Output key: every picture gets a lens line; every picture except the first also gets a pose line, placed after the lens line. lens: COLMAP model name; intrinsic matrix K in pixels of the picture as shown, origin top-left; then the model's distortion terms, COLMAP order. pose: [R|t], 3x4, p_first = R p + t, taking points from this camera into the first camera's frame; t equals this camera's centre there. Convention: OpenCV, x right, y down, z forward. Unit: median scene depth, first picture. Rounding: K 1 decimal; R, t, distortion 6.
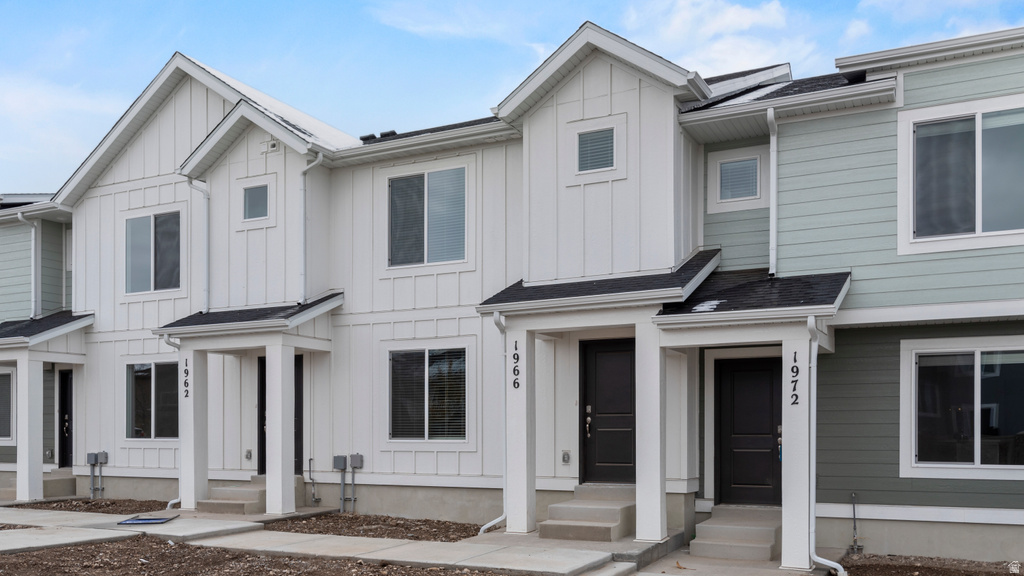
lens RADIAL K [[850.6, 0, 513.2], [0, 850.6, 288.1], [0, 0, 1]] dist [-0.003055, -0.009175]
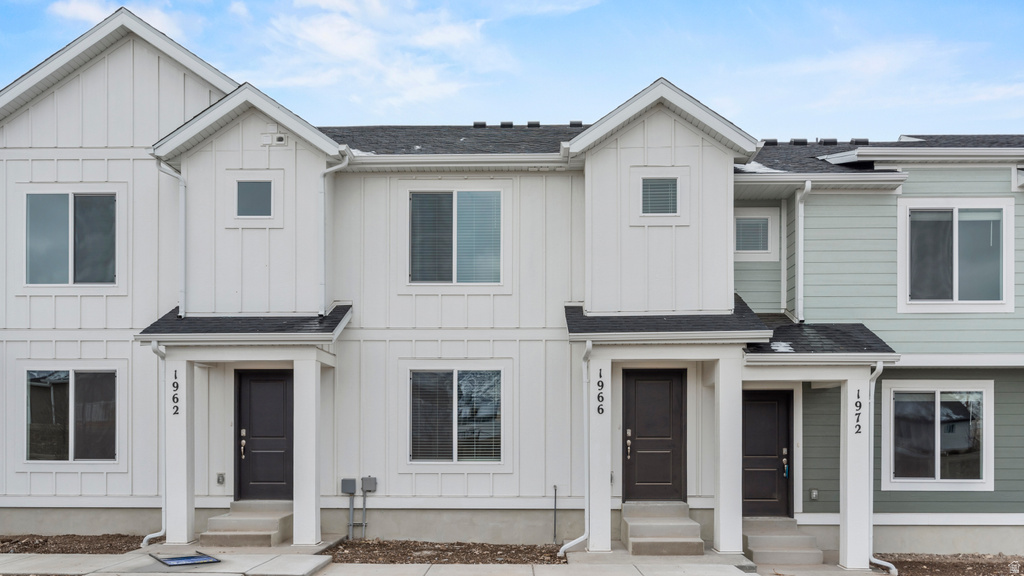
lens RADIAL K [[850.6, 0, 512.7], [0, 850.6, 290.0], [0, 0, 1]] dist [-0.003055, -0.009175]
pose [[0.910442, 0.072540, 0.407227, -0.495291], [-0.070271, 0.997316, -0.020547, -0.005803], [-0.407624, -0.009910, 0.913096, 0.075819]]
